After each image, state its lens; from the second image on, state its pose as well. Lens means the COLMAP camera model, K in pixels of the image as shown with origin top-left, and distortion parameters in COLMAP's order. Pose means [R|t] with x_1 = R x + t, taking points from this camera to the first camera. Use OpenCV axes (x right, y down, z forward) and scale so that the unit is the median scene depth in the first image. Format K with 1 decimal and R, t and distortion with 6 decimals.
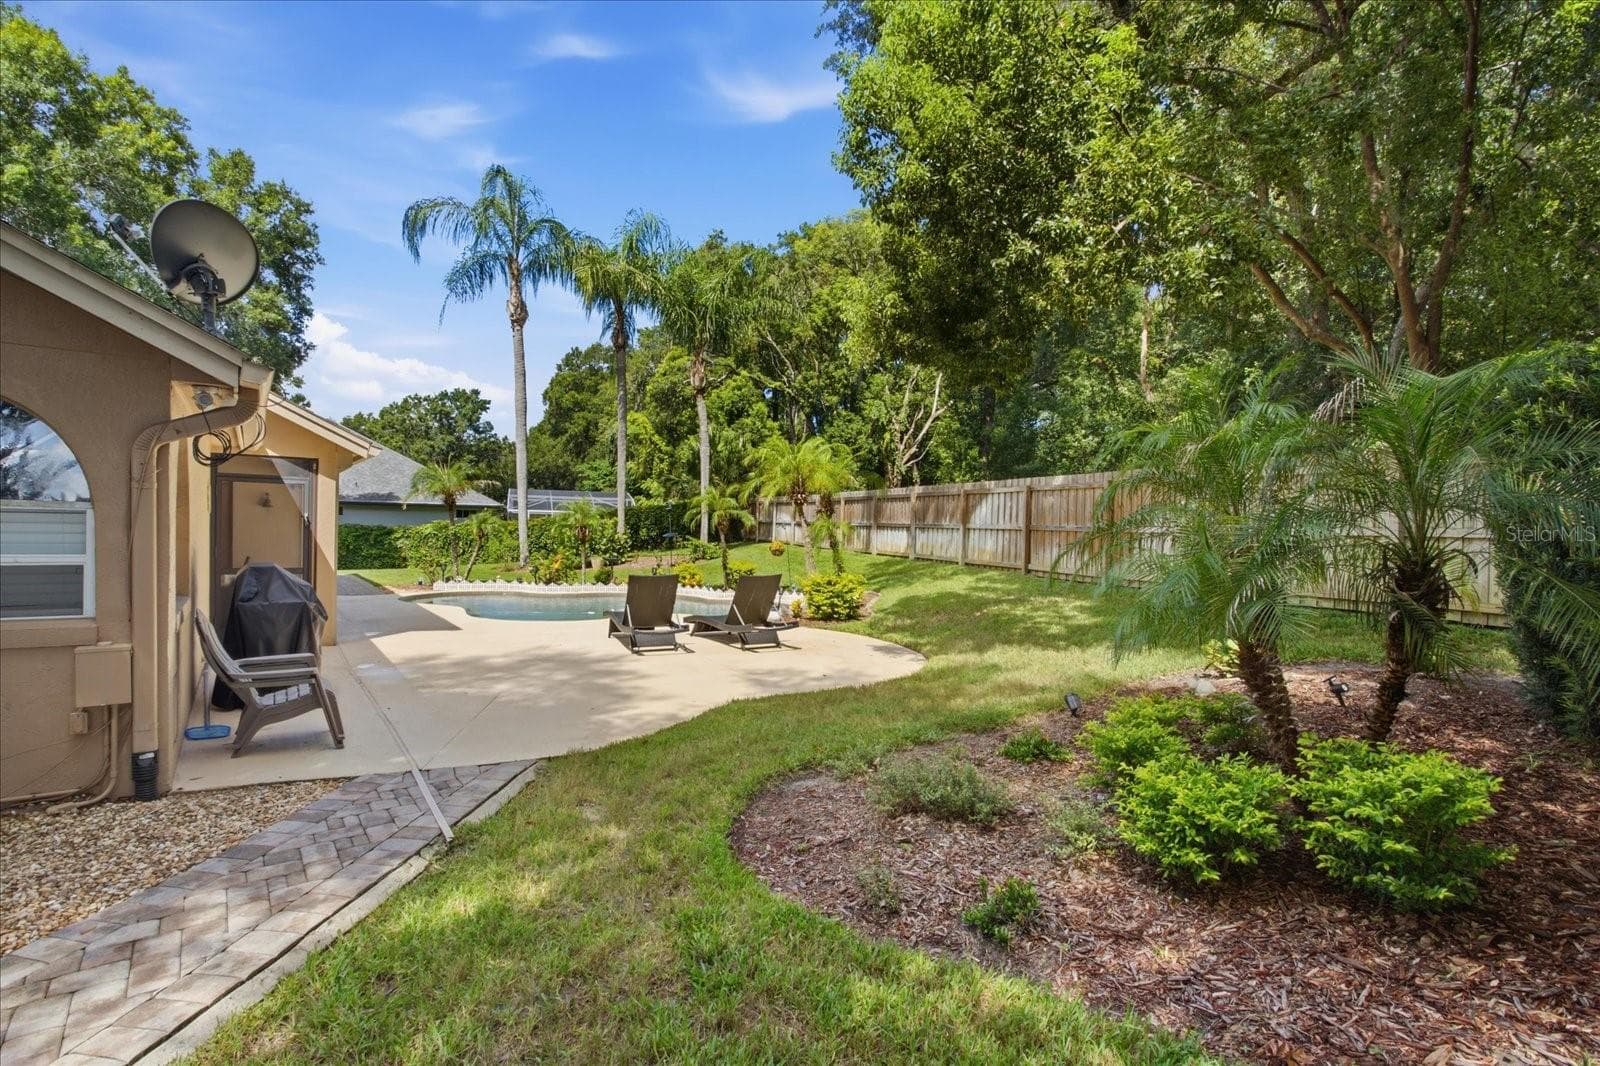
lens RADIAL K [[791.4, 0, 781.8], [0, 791.4, 536.6], [0, 0, 1]] dist [-0.001787, 0.000551]
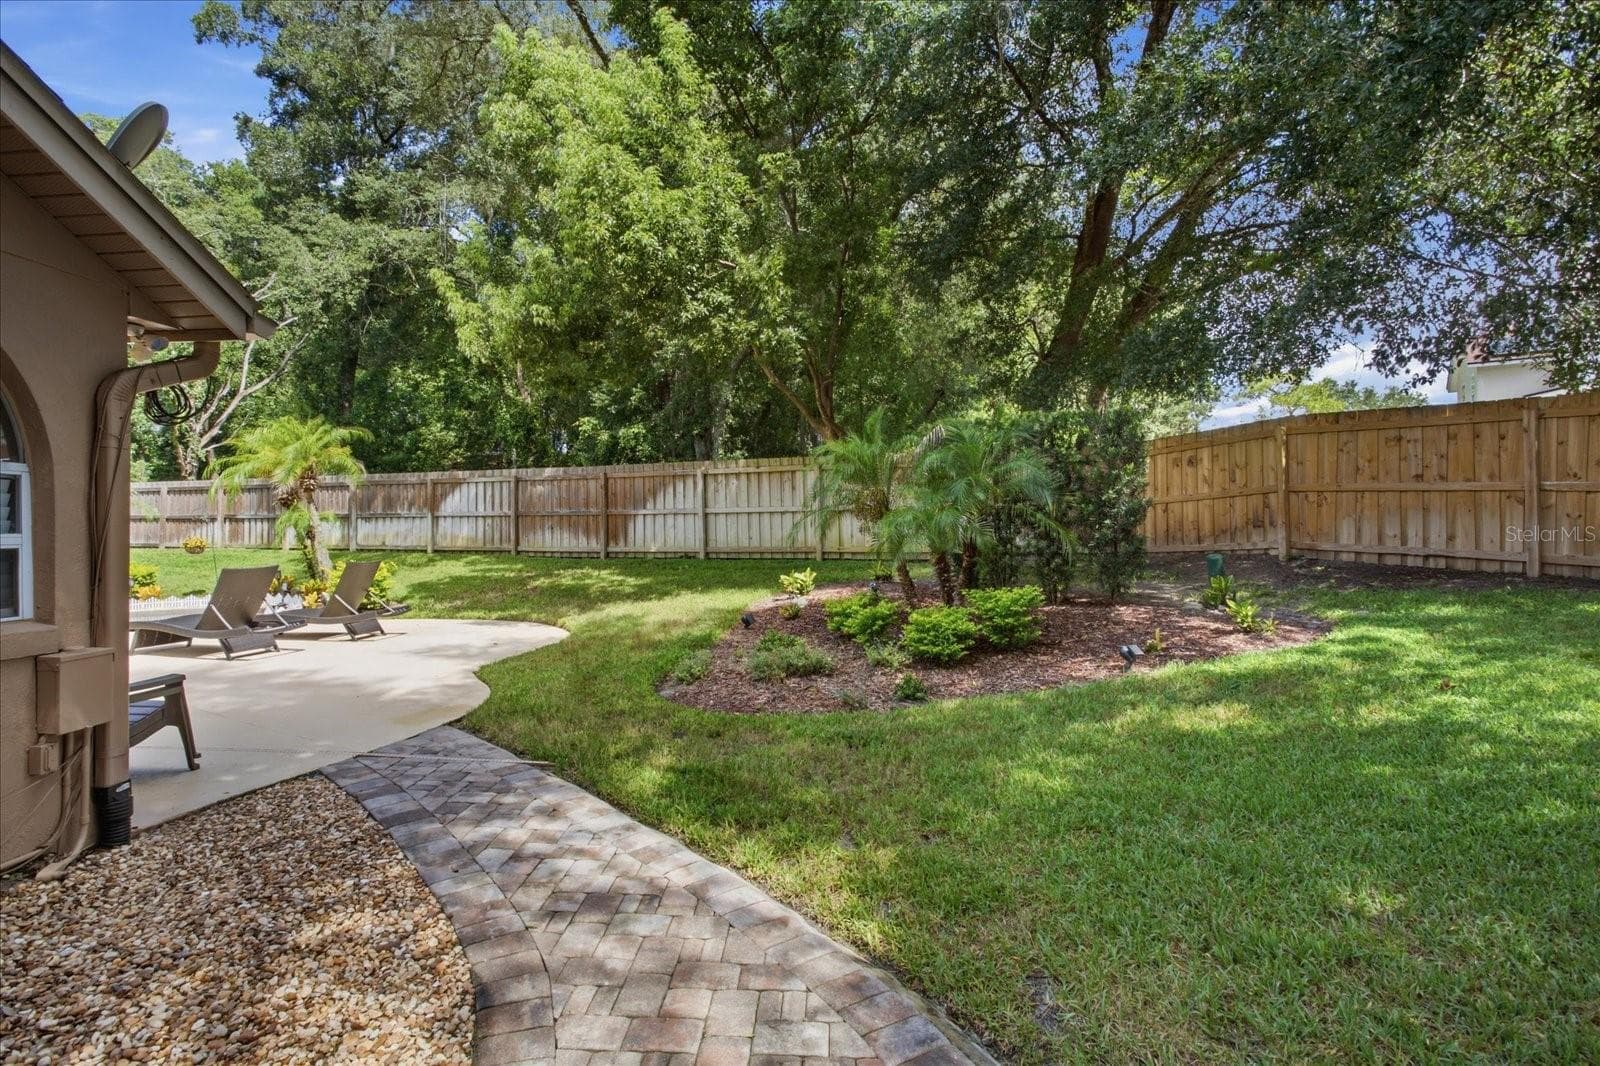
lens RADIAL K [[791.4, 0, 781.8], [0, 791.4, 536.6], [0, 0, 1]] dist [-0.001787, 0.000551]
pose [[0.627978, -0.033711, 0.777501, -0.297344], [0.028907, 0.999382, 0.019983, 0.008980], [-0.777694, 0.009926, 0.628564, -0.003146]]
